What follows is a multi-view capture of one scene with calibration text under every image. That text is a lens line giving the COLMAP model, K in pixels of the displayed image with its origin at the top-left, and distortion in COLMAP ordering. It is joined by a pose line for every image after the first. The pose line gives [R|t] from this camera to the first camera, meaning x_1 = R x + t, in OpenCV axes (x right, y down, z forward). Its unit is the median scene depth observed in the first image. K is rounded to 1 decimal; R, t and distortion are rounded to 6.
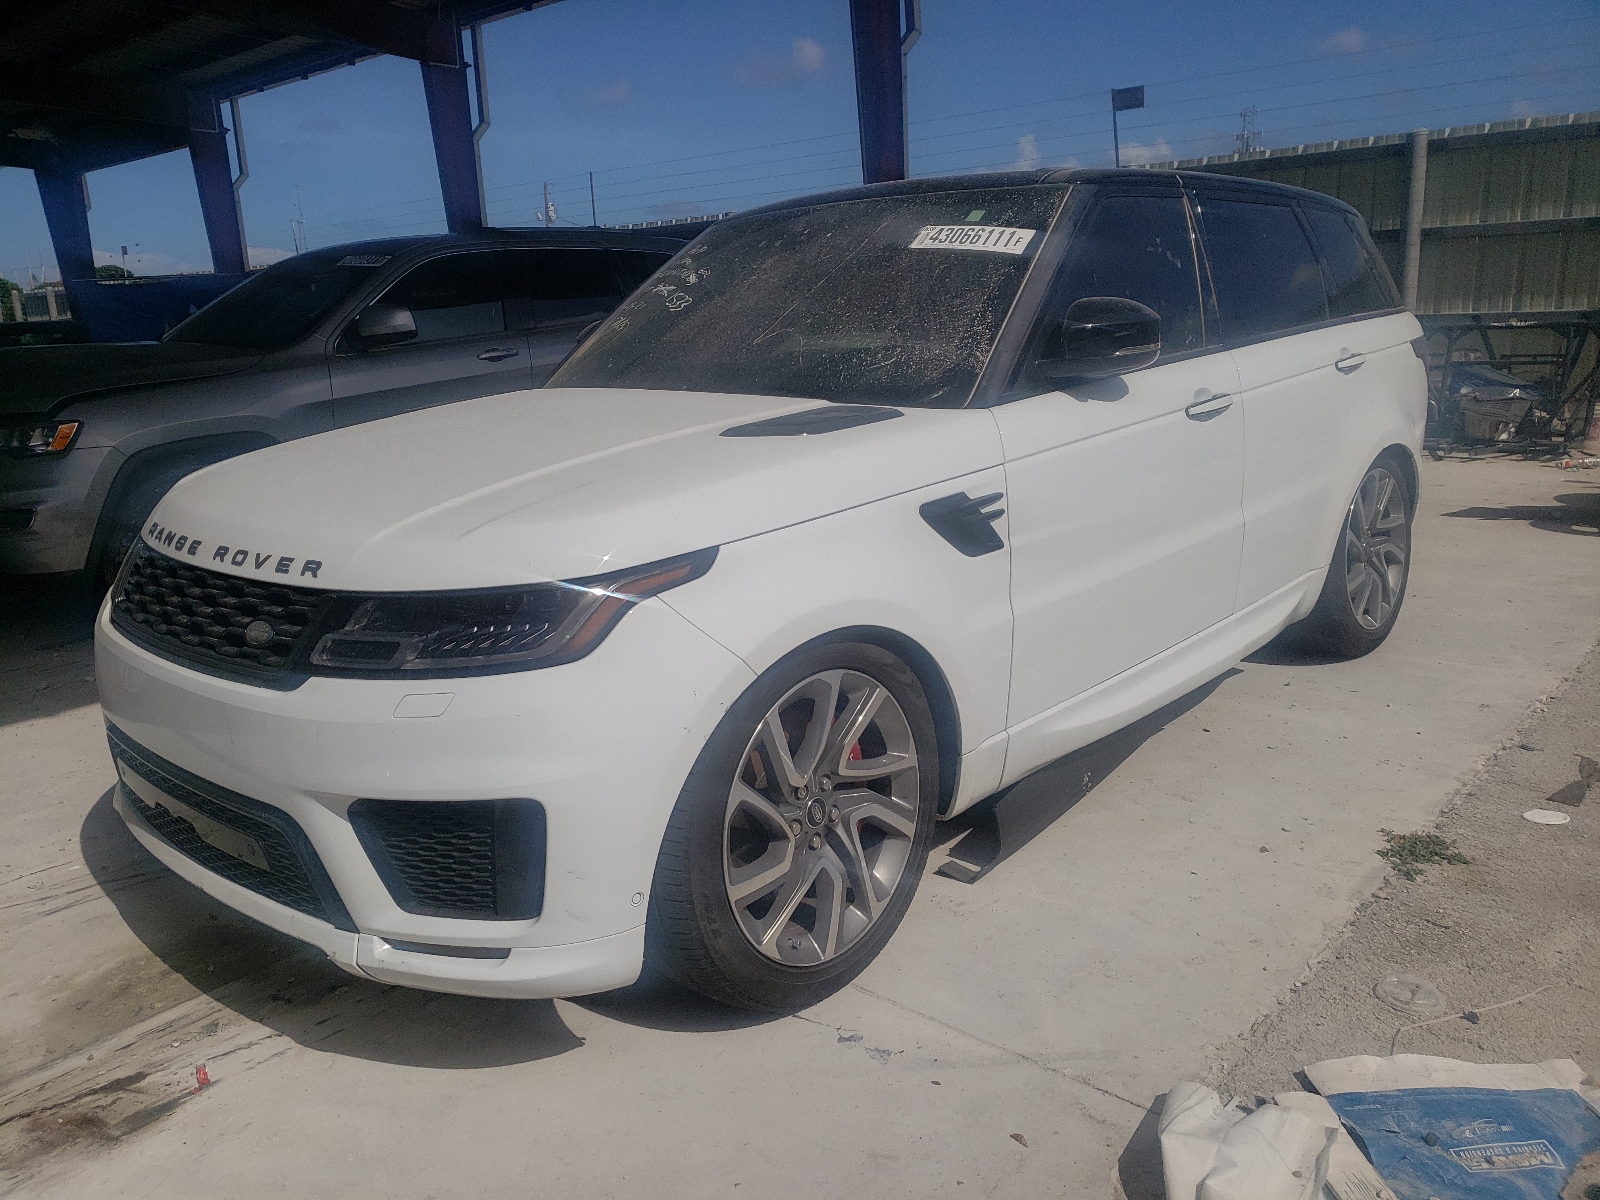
lens RADIAL K [[1230.7, 0, 772.9], [0, 1230.7, 599.9], [0, 0, 1]] dist [0.058397, -0.066161]
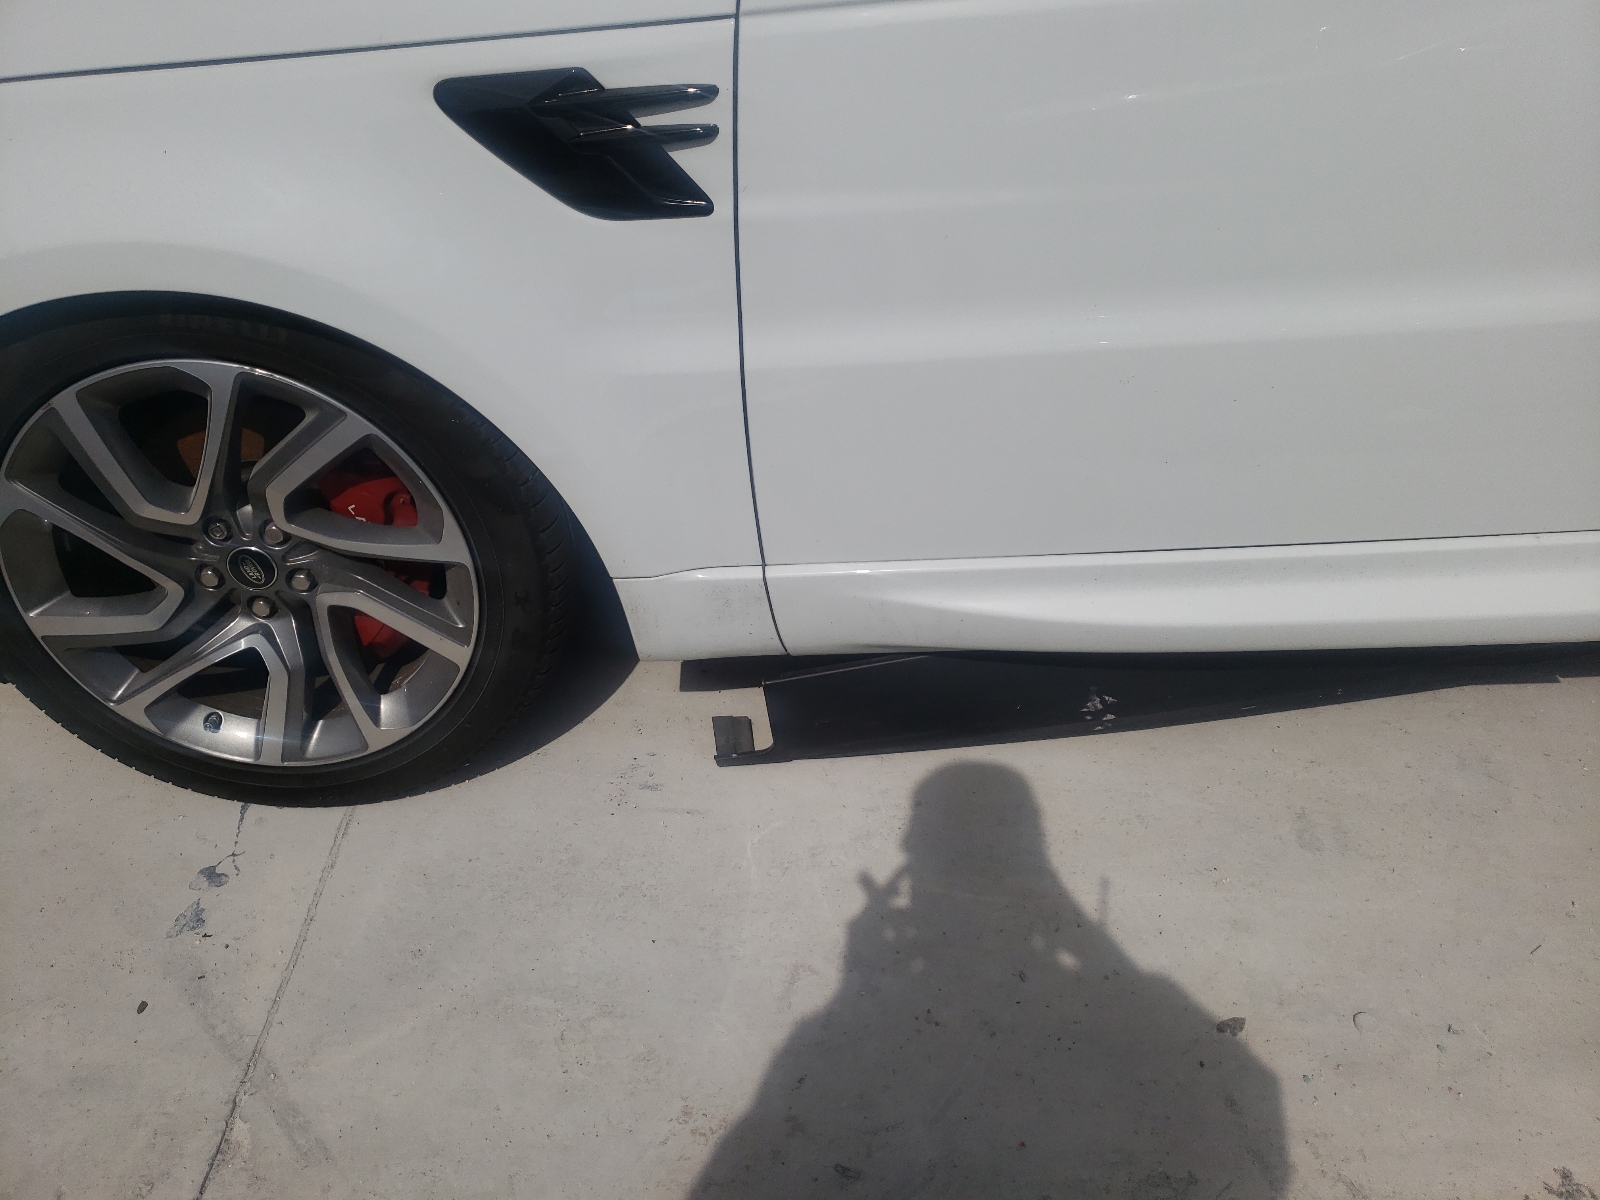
lens RADIAL K [[1230.7, 0, 772.9], [0, 1230.7, 599.9], [0, 0, 1]] dist [0.058397, -0.066161]
pose [[0.681703, 0.428889, -0.592735, 0.540175], [-0.157126, 0.877078, 0.453922, -0.130384], [0.714557, -0.216306, 0.665297, 0.683375]]
